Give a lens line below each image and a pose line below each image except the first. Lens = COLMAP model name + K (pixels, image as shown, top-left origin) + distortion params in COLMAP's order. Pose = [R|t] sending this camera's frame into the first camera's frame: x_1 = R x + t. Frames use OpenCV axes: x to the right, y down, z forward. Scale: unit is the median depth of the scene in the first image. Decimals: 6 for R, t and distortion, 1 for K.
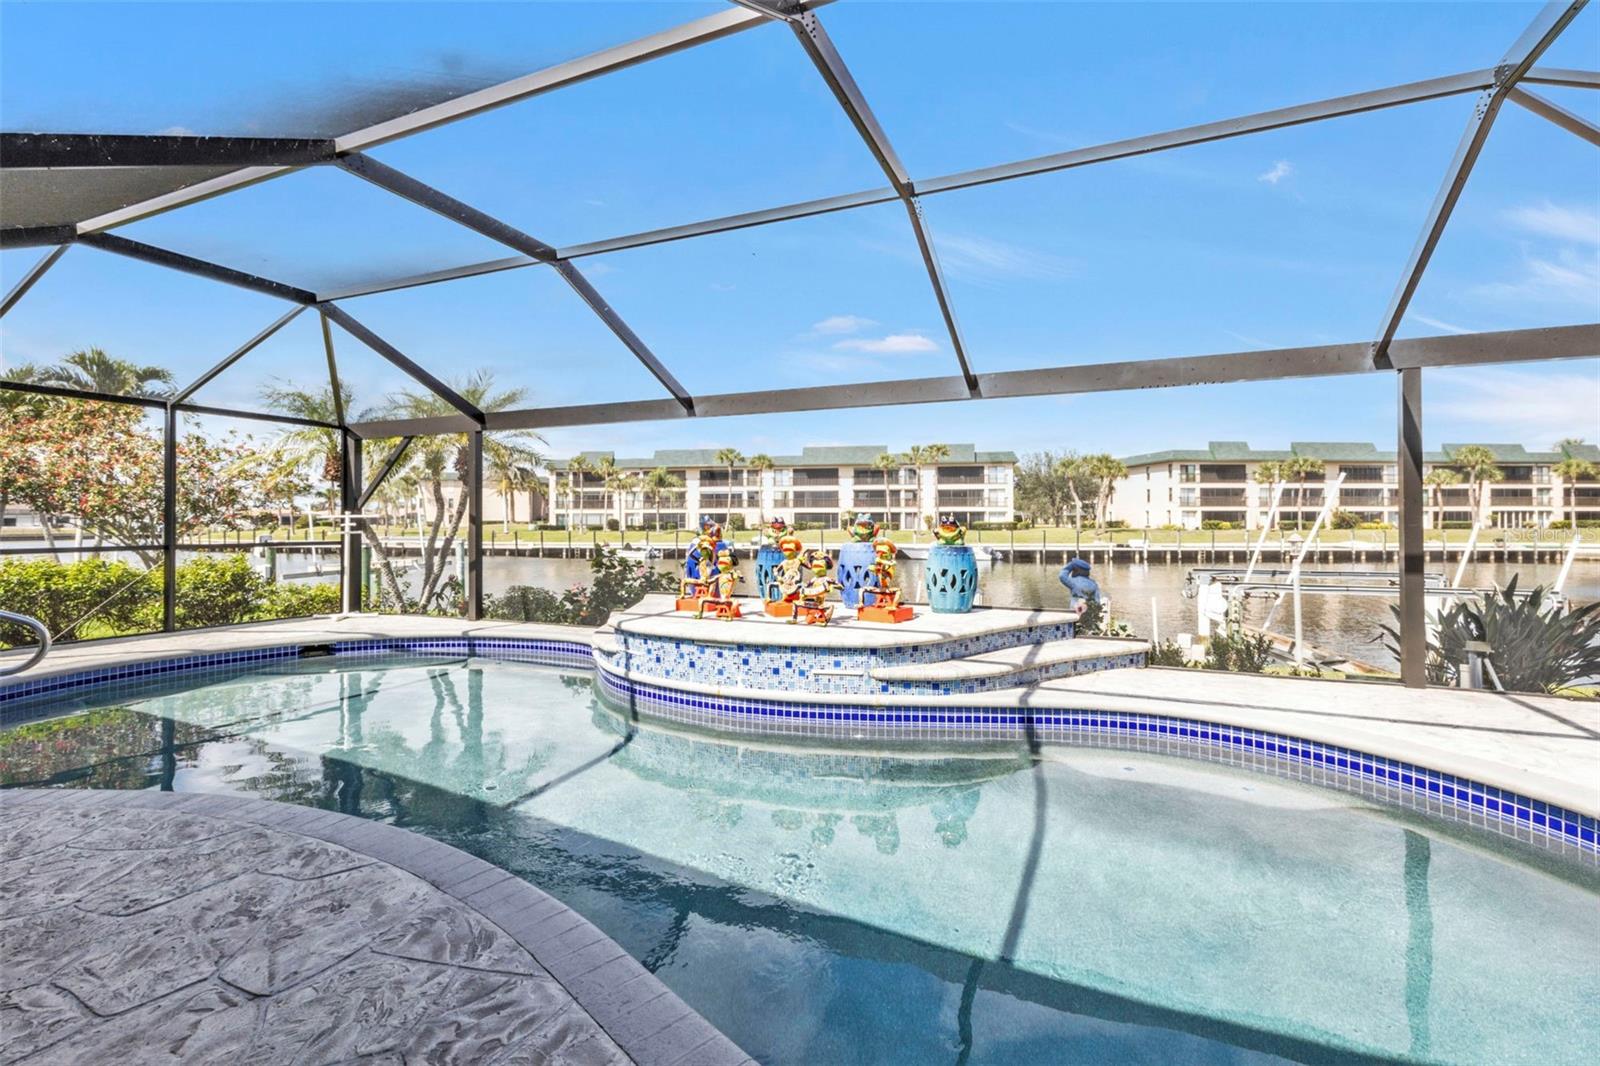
lens RADIAL K [[711.5, 0, 768.6], [0, 711.5, 518.3], [0, 0, 1]] dist [0.009585, 0.000165]
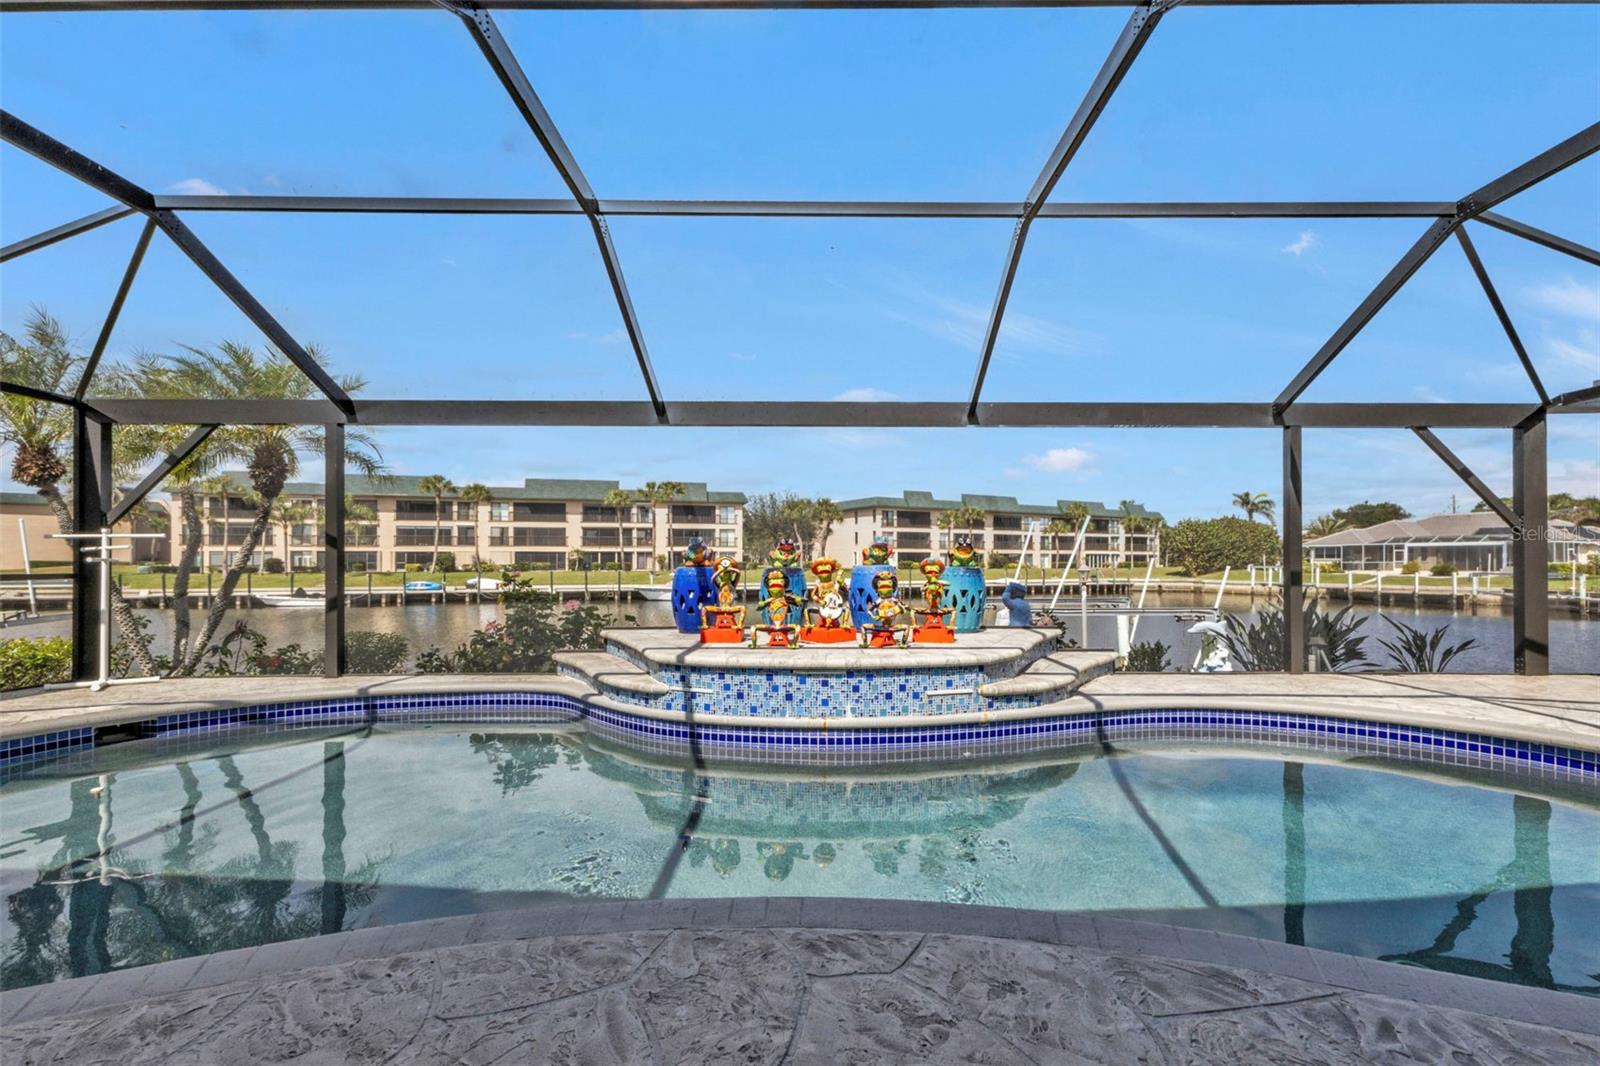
lens RADIAL K [[735.7, 0, 791.4], [0, 735.7, 540.5], [0, 0, 1]] dist [0.019719, -0.000558]
pose [[0.910939, 0.013056, 0.412335, -0.244611], [-0.002450, 0.999653, -0.026240, 0.015638], [-0.412534, 0.022893, 0.910654, 0.072097]]
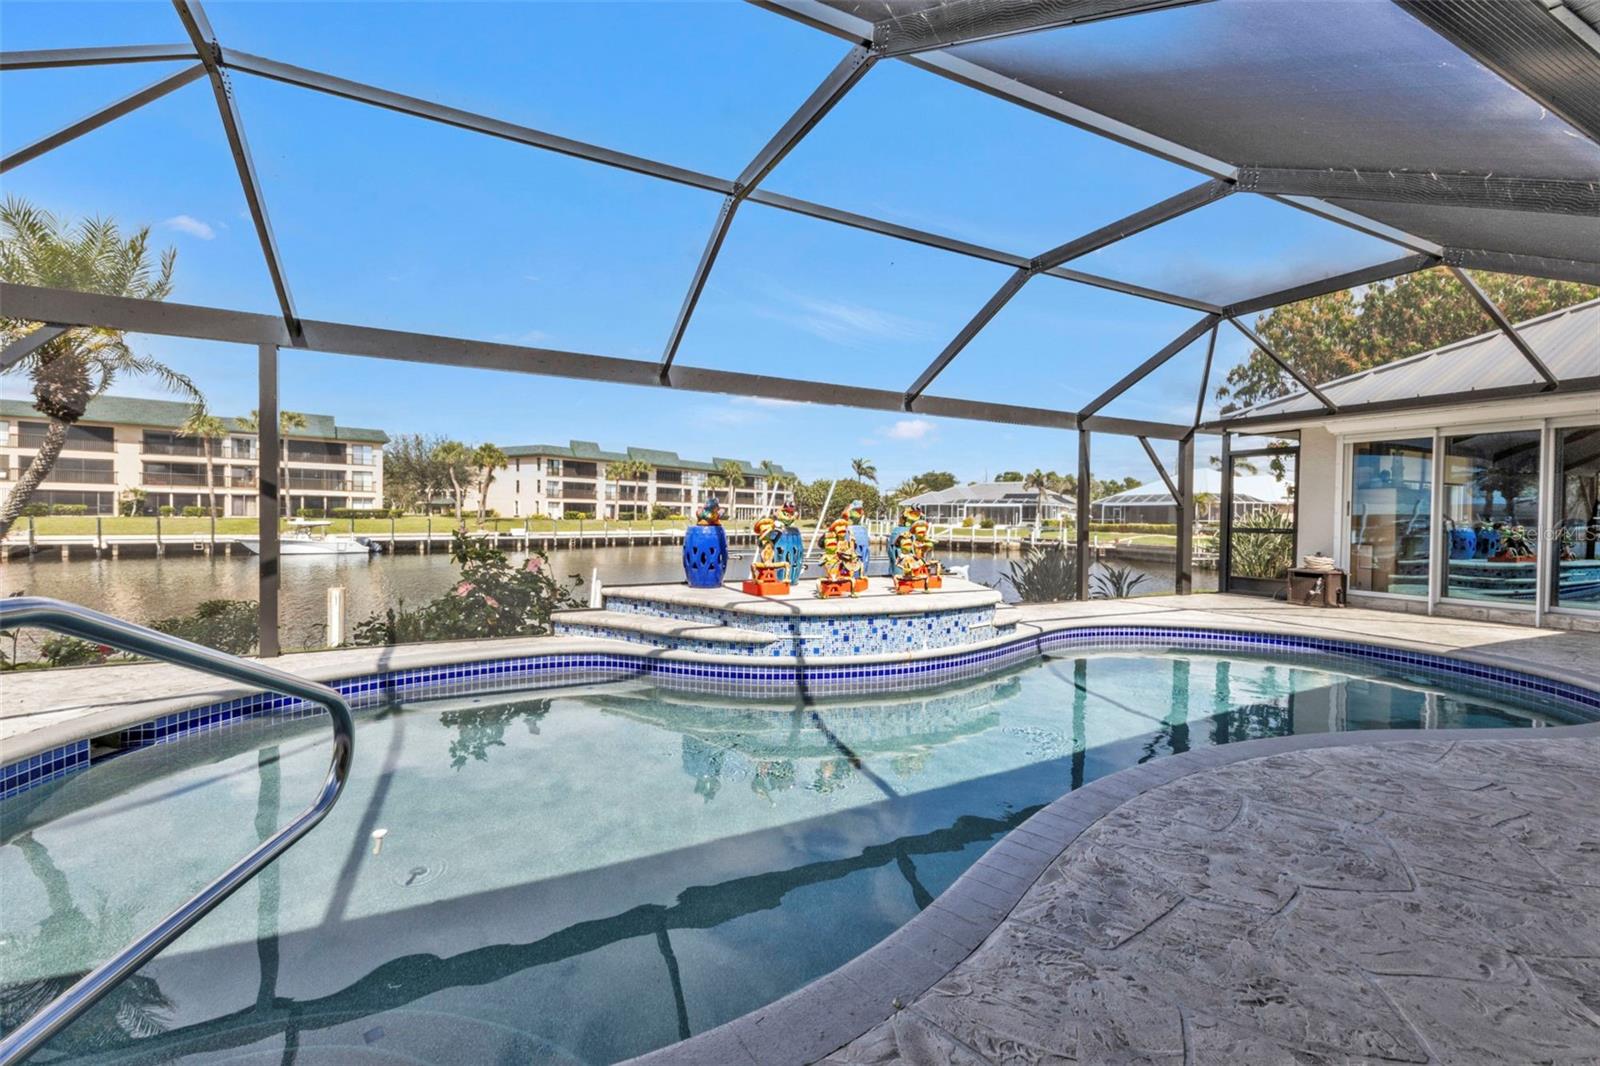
lens RADIAL K [[721.9, 0, 806.4], [0, 721.9, 519.6], [0, 0, 1]] dist [0.005738, 0.000174]
pose [[0.601854, 0.005772, 0.798585, -0.524939], [-0.019081, 0.999792, 0.007154, 0.010759], [-0.798378, -0.019543, 0.601839, 0.218052]]
